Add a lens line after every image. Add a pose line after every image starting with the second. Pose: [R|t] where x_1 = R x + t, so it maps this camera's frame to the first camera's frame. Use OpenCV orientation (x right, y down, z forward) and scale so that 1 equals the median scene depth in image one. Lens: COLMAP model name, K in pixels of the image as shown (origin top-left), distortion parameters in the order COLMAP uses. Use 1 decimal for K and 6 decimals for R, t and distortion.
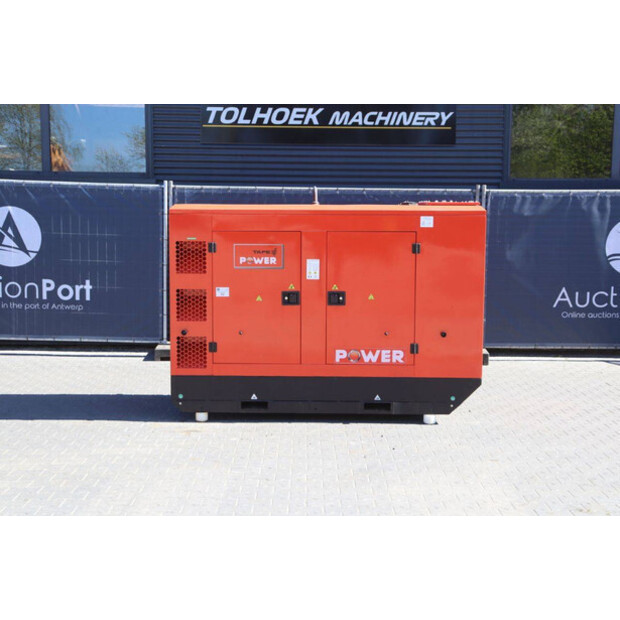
lens RADIAL K [[1003.8, 0, 310.0], [0, 1003.8, 310.0], [0, 0, 1]] dist [0.176728, 0.206492]
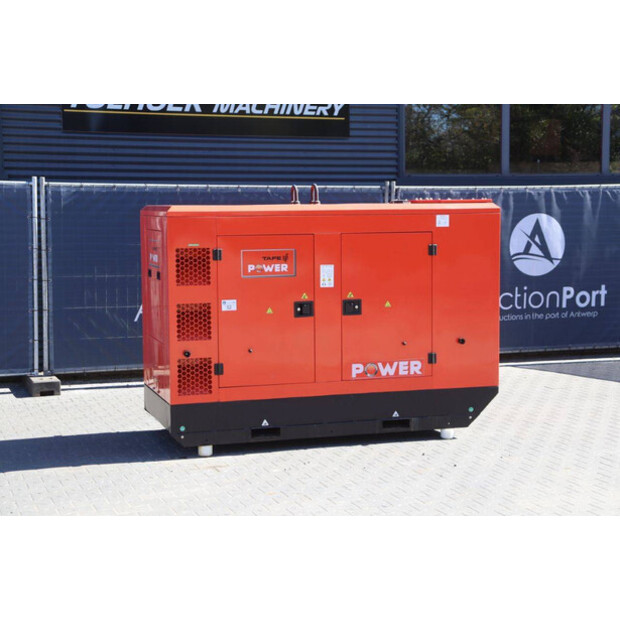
lens RADIAL K [[1171.8, 0, 310.0], [0, 1171.8, 310.0], [0, 0, 1]] dist [0.288461, -0.098672]
pose [[0.945549, -0.041612, 0.322809, -0.347663], [0.045757, 0.998939, -0.005259, -0.005298], [-0.322247, 0.019743, 0.946450, 0.011525]]
